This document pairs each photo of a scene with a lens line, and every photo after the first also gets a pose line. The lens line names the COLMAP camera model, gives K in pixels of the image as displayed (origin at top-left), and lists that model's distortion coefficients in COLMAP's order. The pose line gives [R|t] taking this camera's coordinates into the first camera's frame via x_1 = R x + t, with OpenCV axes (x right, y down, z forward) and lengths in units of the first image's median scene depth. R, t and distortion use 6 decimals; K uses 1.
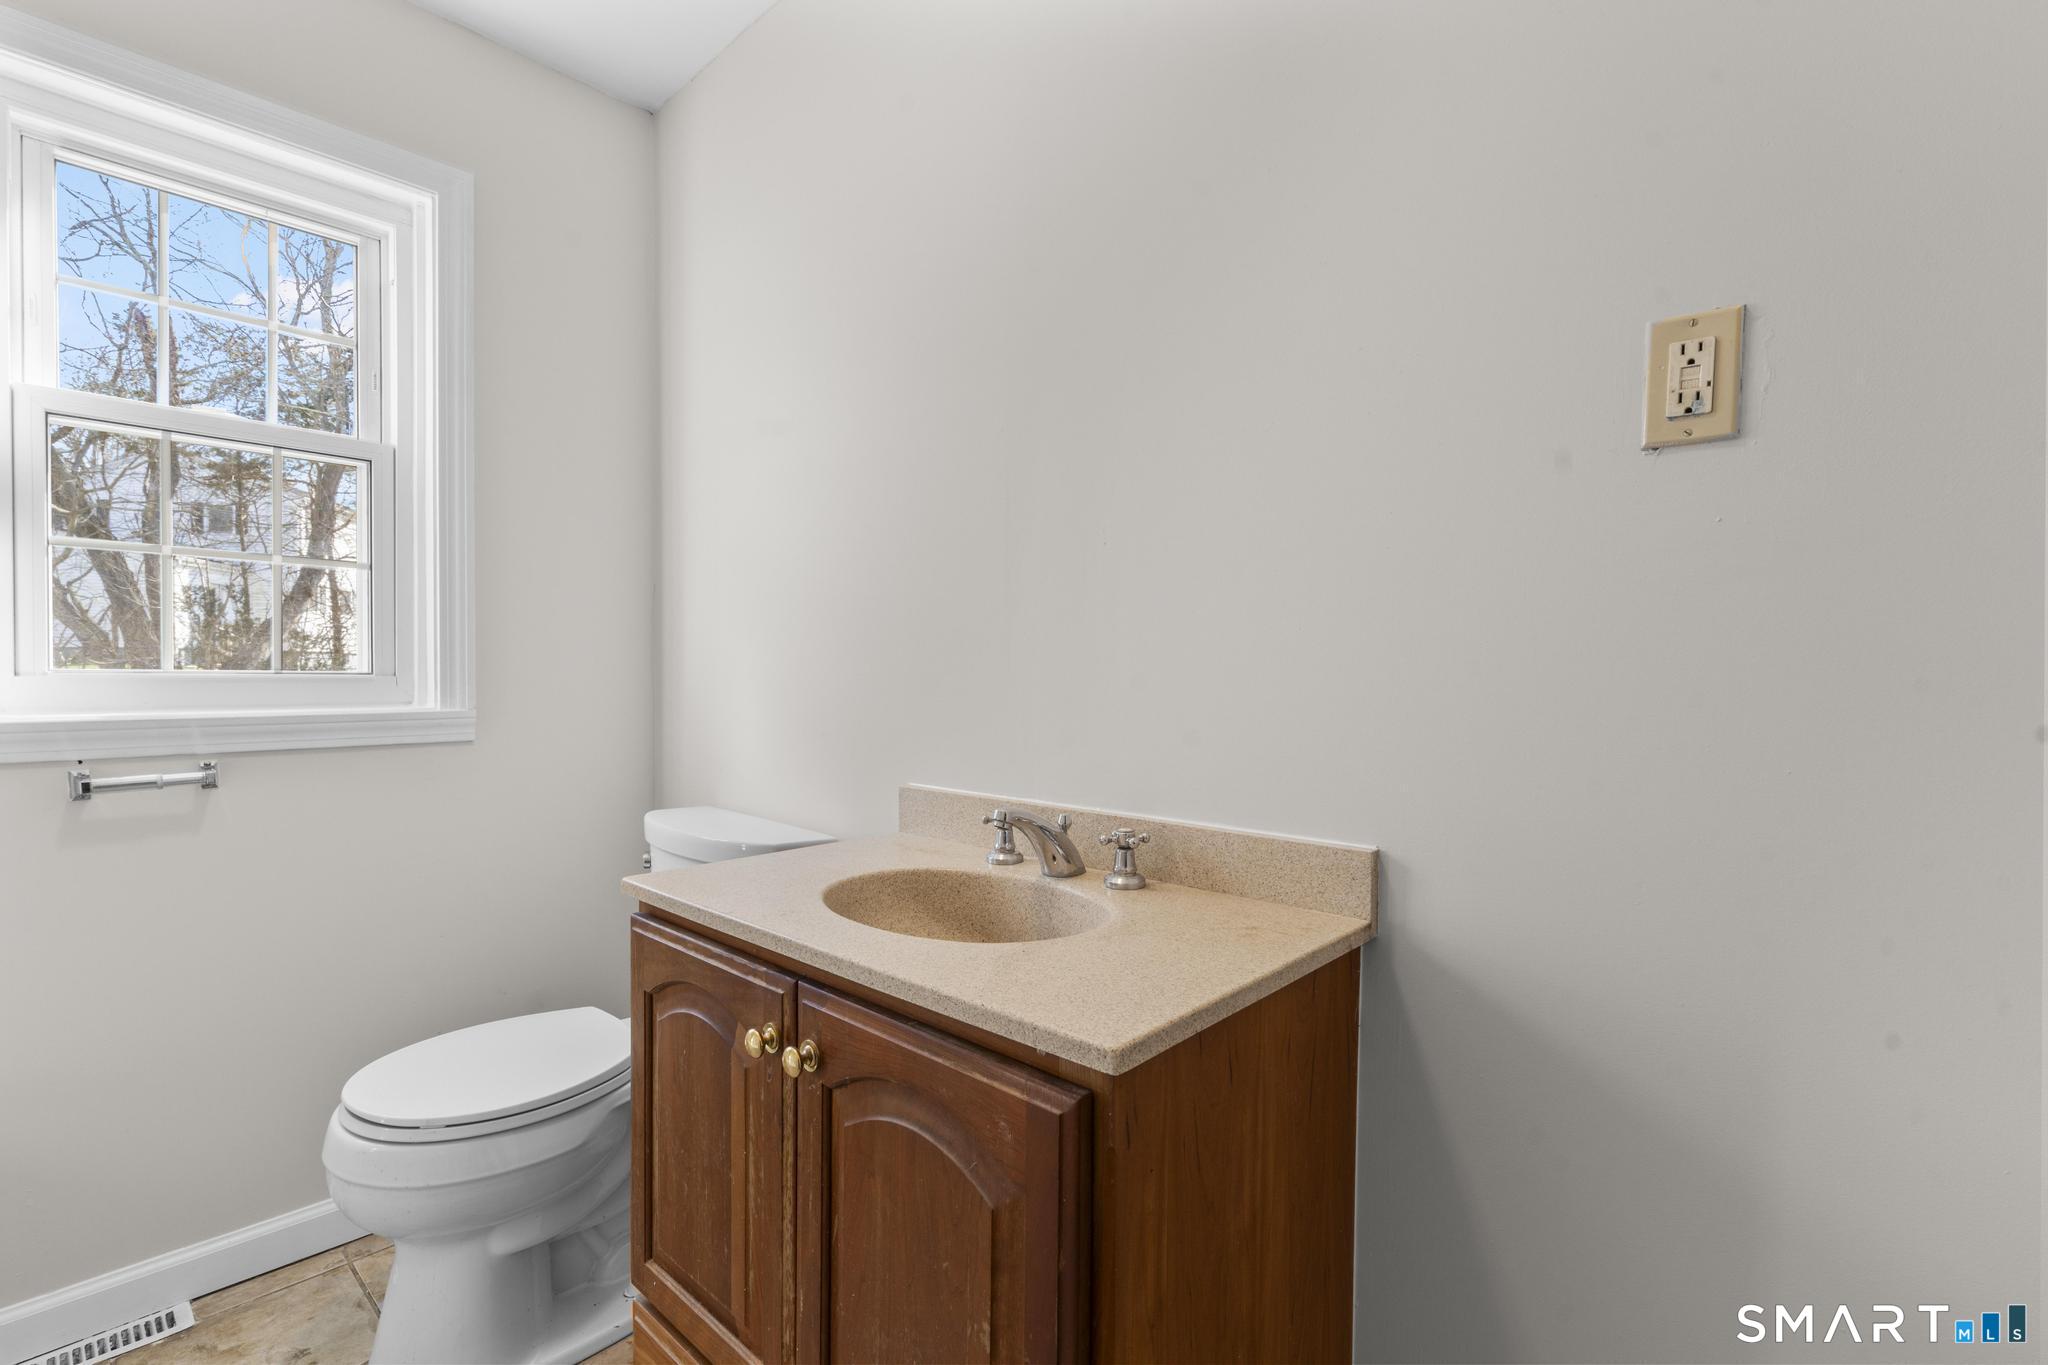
lens RADIAL K [[942.7, 0, 1024.0], [0, 942.7, 682.5], [0, 0, 1]] dist [-0.002968, 0.004881]
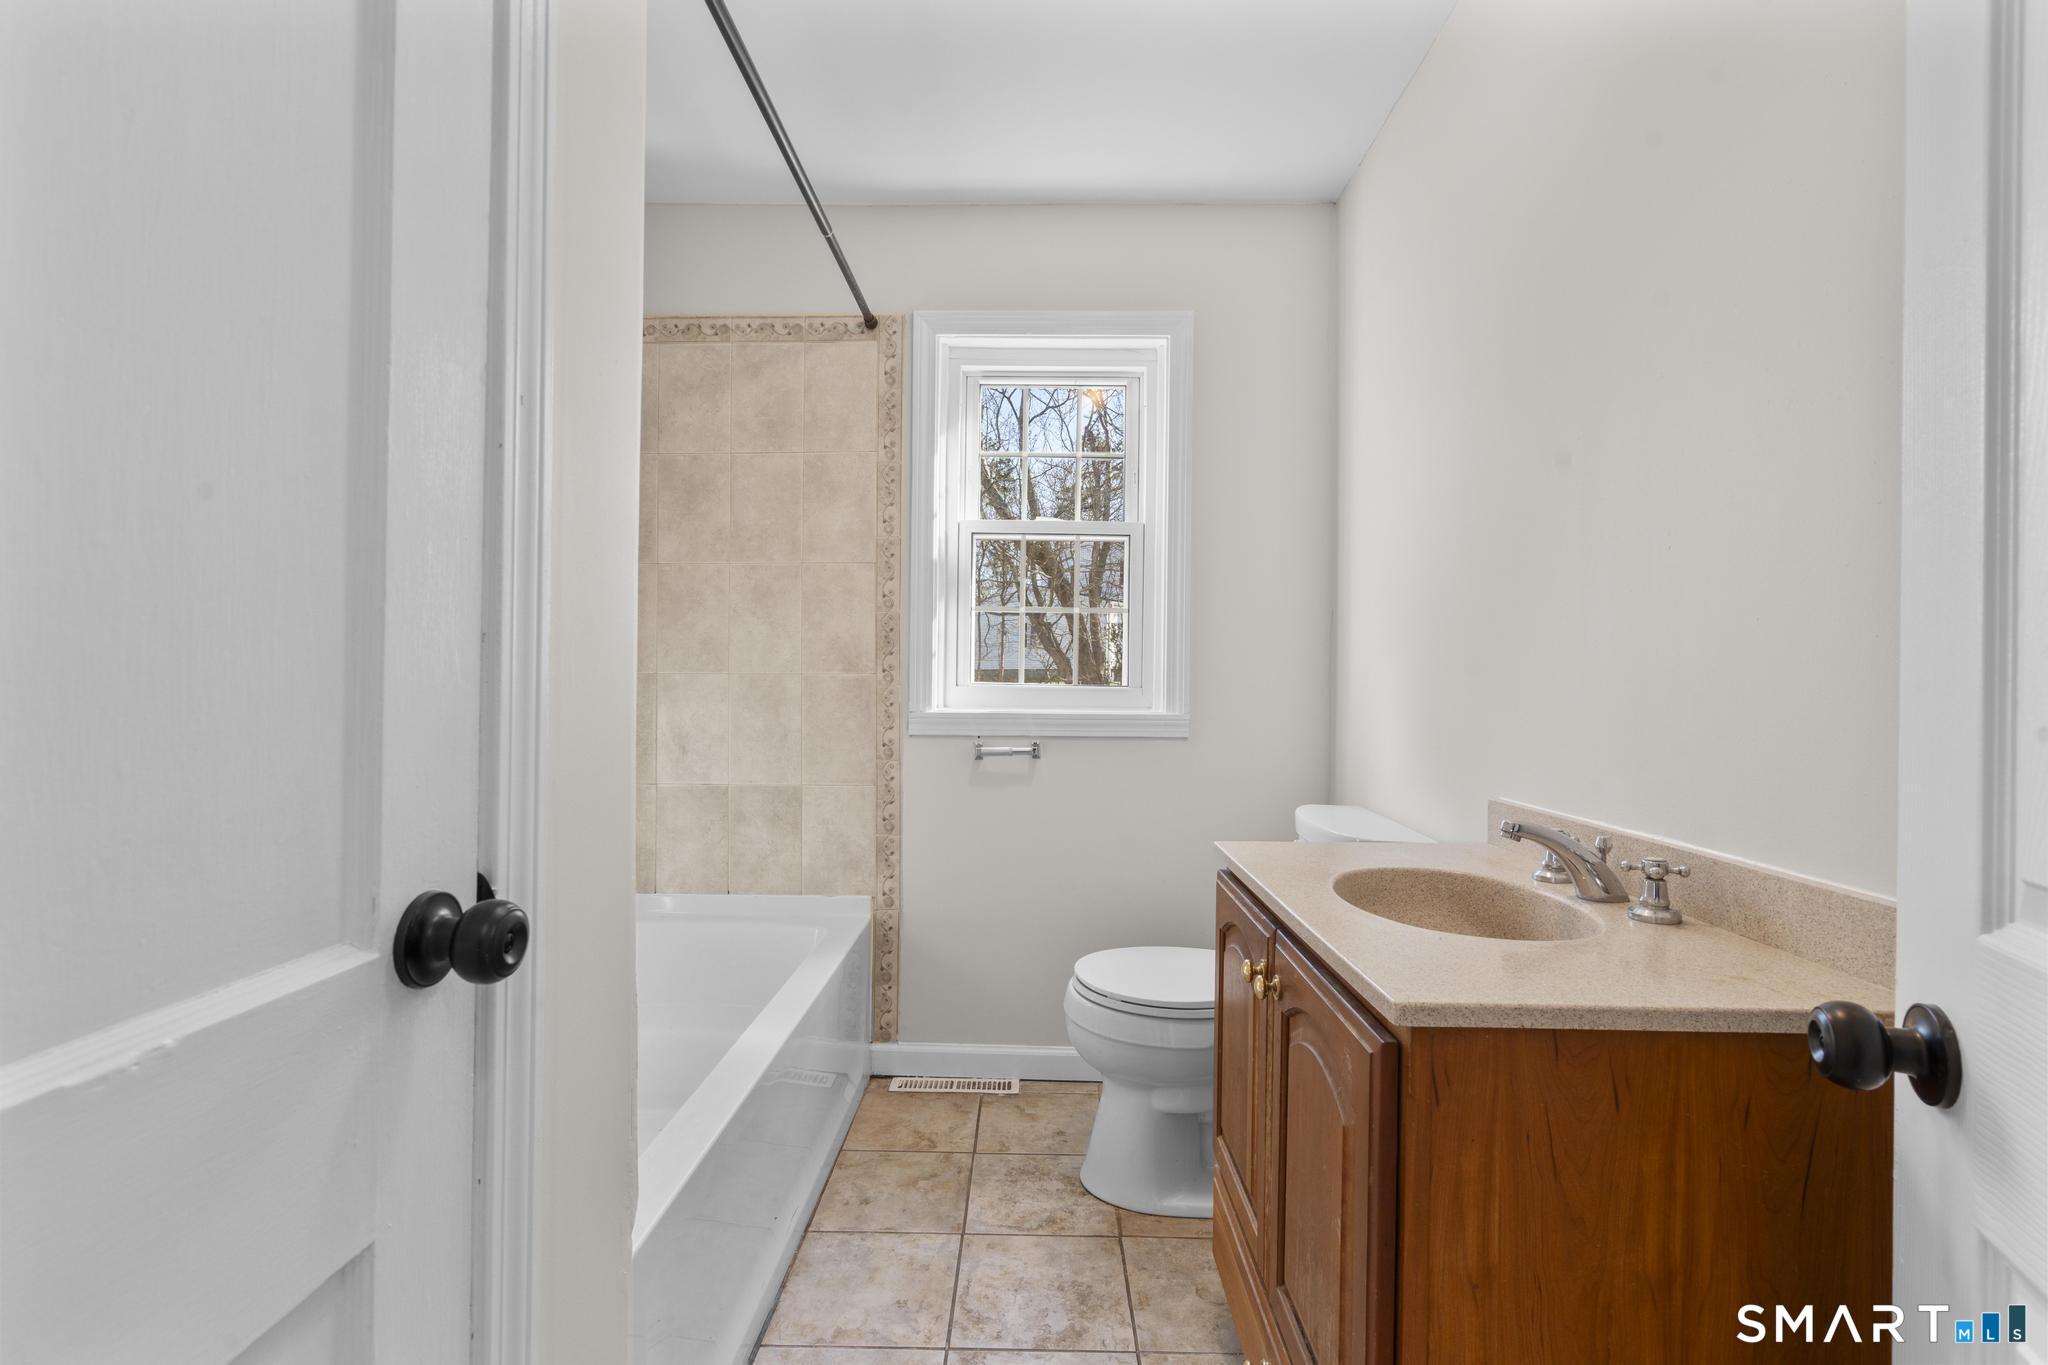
lens RADIAL K [[942.7, 0, 1024.0], [0, 942.7, 682.5], [0, 0, 1]] dist [-0.002968, 0.004881]
pose [[0.667002, 0.004369, -0.745043, 0.360188], [-0.019207, 0.999751, -0.011332, 0.004956], [0.744808, 0.021868, 0.666920, -0.078601]]
